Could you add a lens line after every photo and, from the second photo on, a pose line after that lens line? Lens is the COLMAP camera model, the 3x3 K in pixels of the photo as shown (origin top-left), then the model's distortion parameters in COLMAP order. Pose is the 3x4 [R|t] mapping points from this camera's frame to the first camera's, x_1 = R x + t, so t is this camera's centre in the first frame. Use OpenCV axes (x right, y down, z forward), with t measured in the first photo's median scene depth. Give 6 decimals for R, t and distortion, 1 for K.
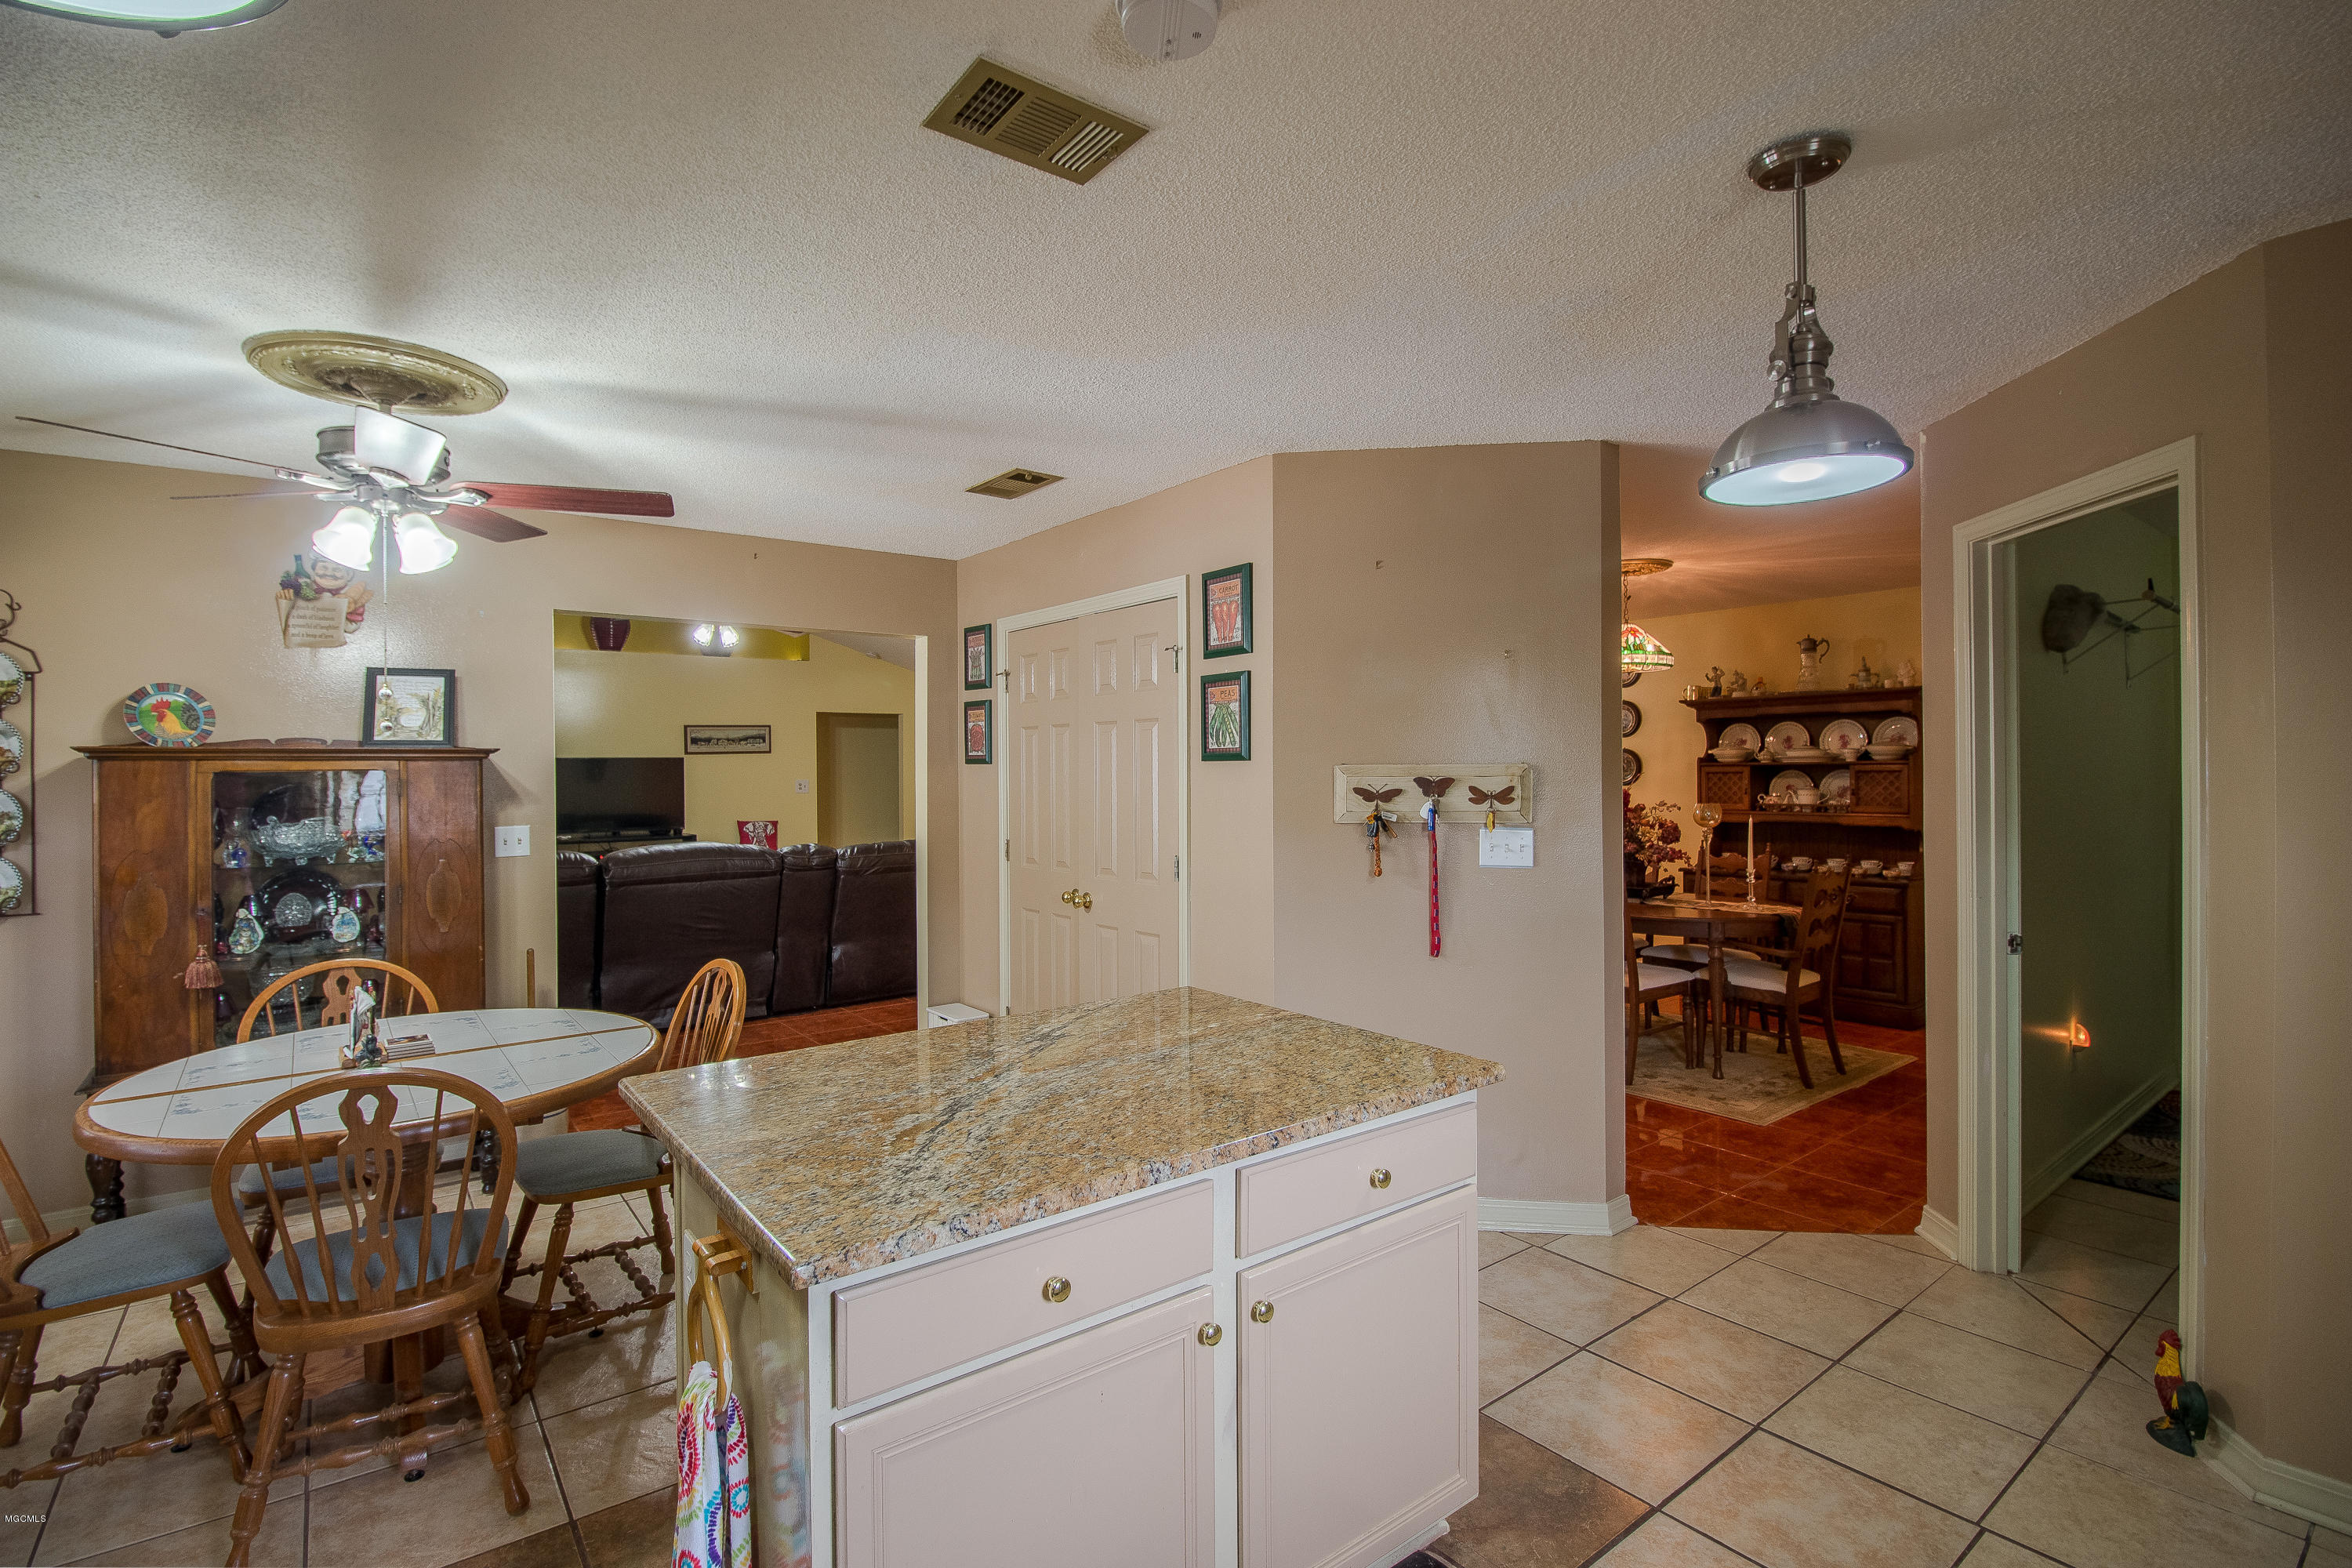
lens RADIAL K [[1095.9, 0, 1170.6], [0, 1095.9, 770.0], [0, 0, 1]] dist [-0.006483, -0.009775]
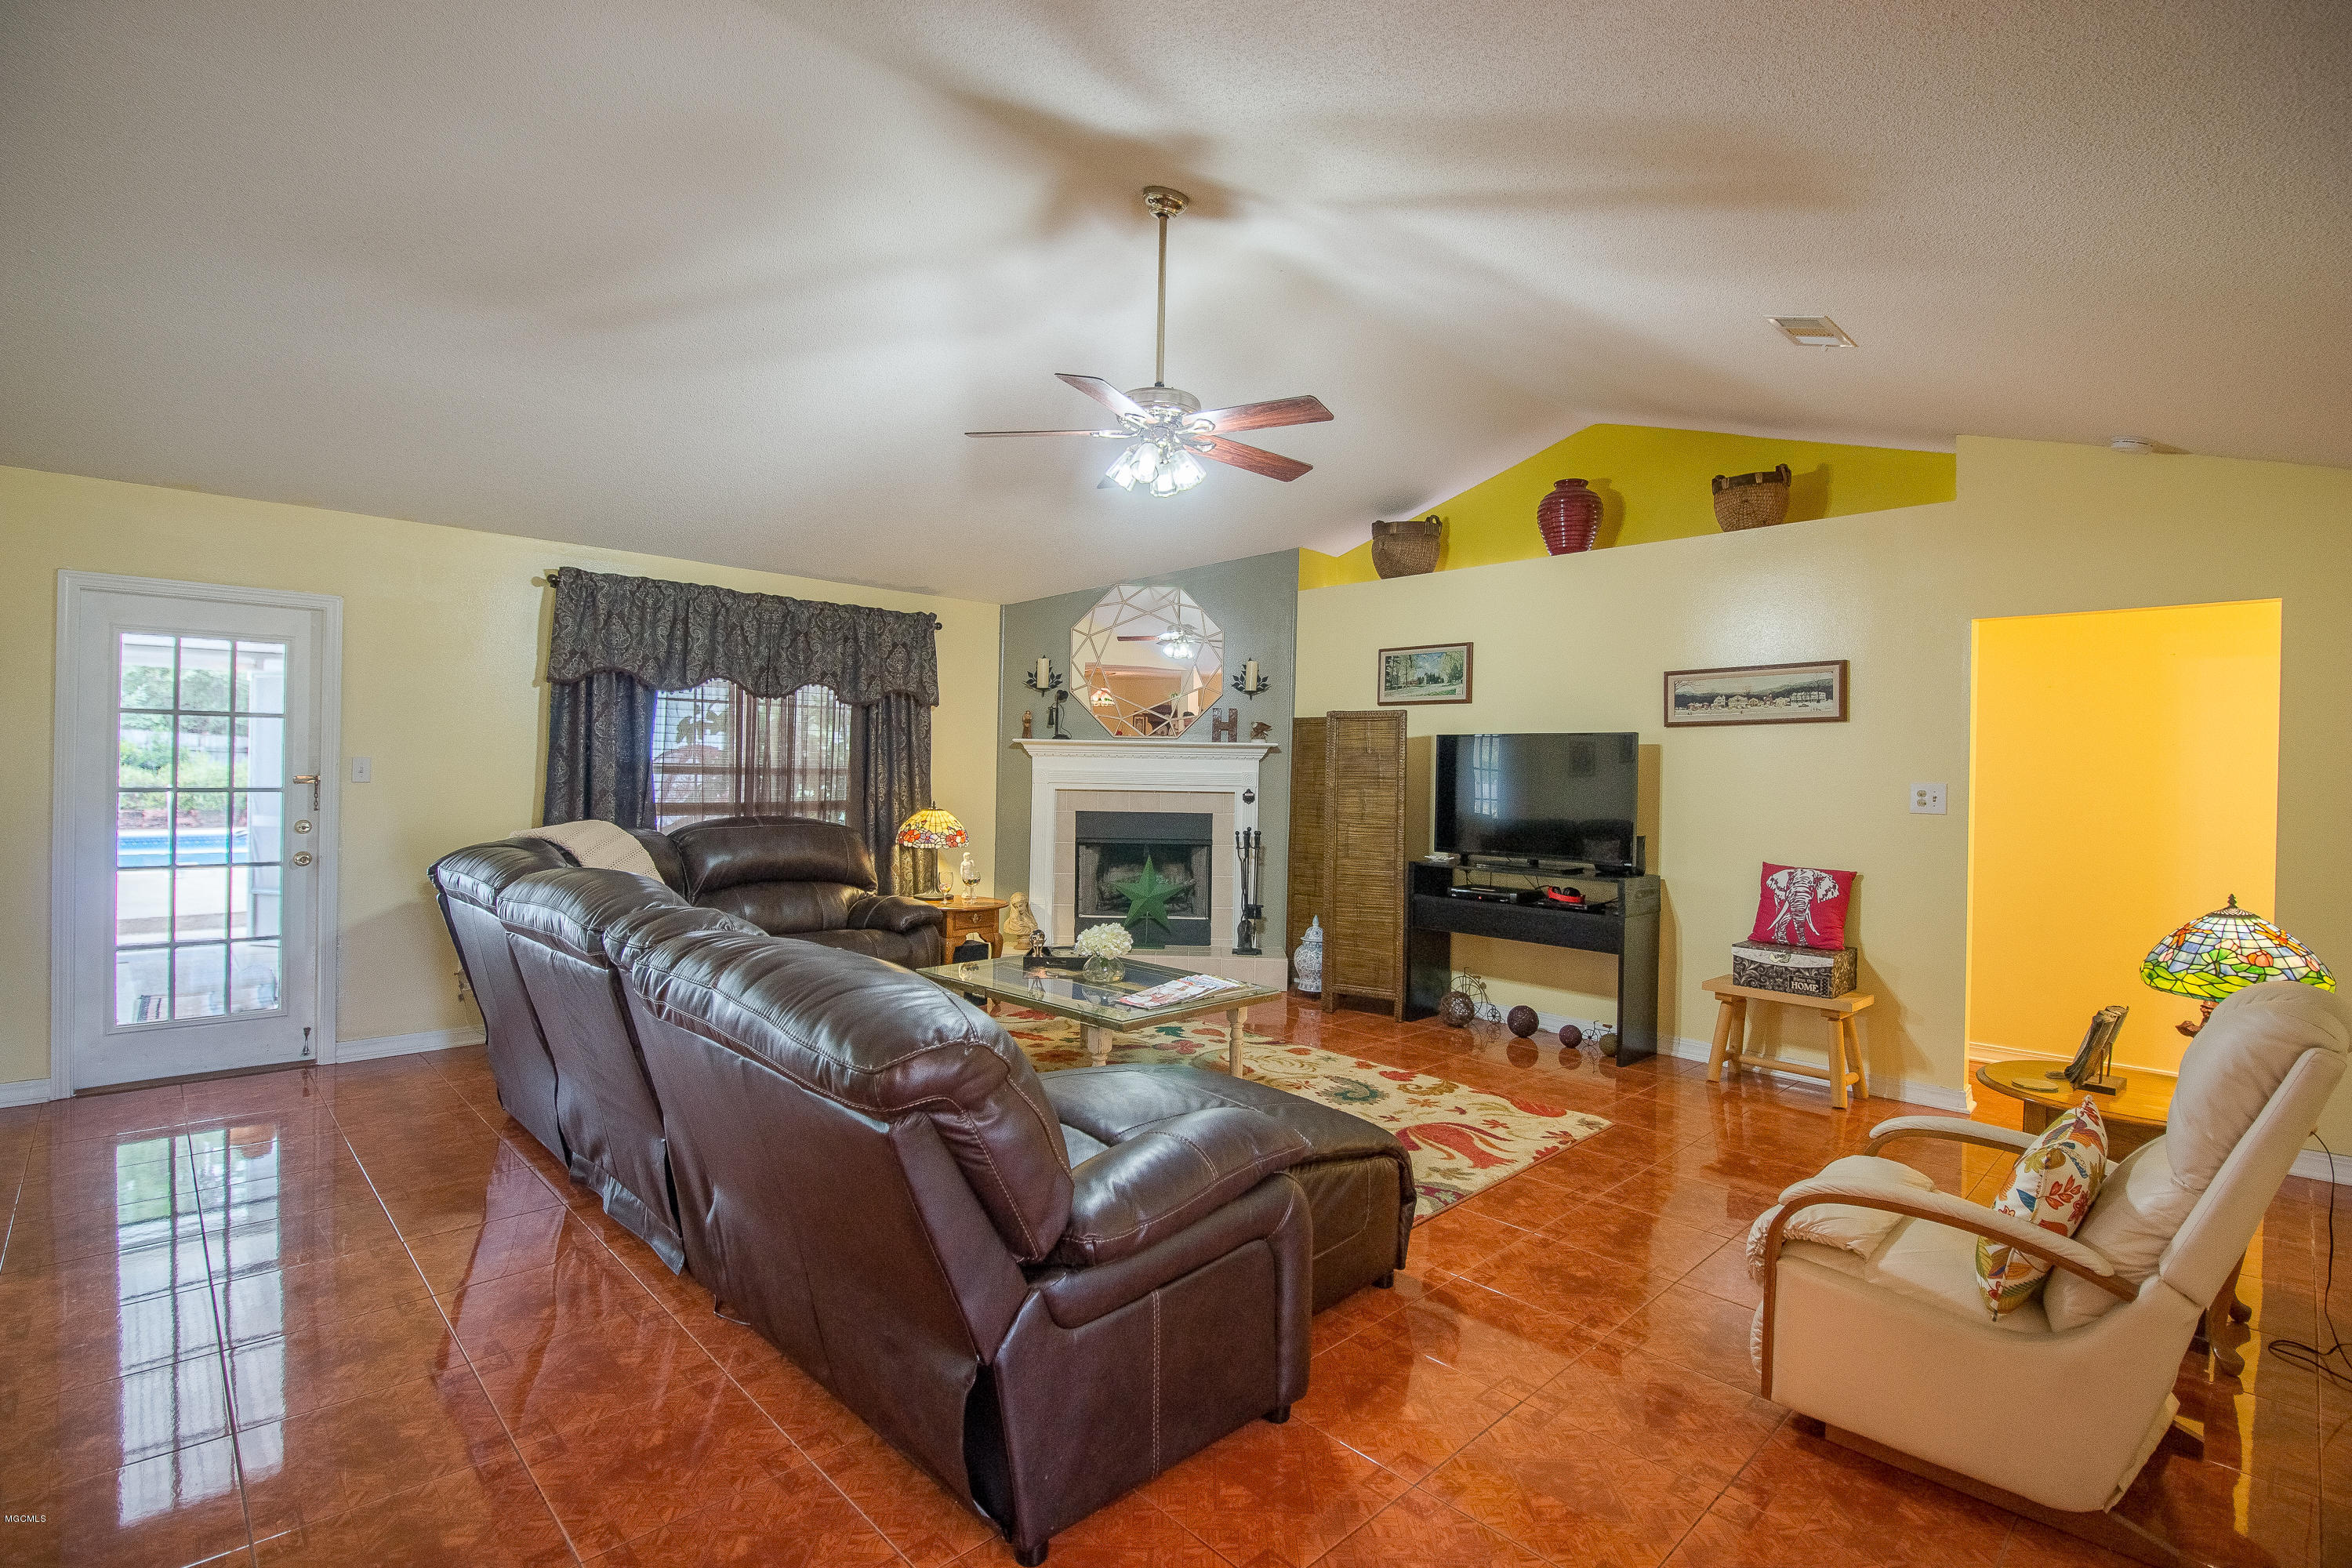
lens RADIAL K [[1095.9, 0, 1171.9], [0, 1095.9, 773.2], [0, 0, 1]] dist [-0.006483, -0.009775]
pose [[0.110661, 0.018650, -0.993683, 0.097027], [-0.017074, 0.999712, 0.016862, 0.005182], [0.993712, 0.015100, 0.110947, 1.200538]]
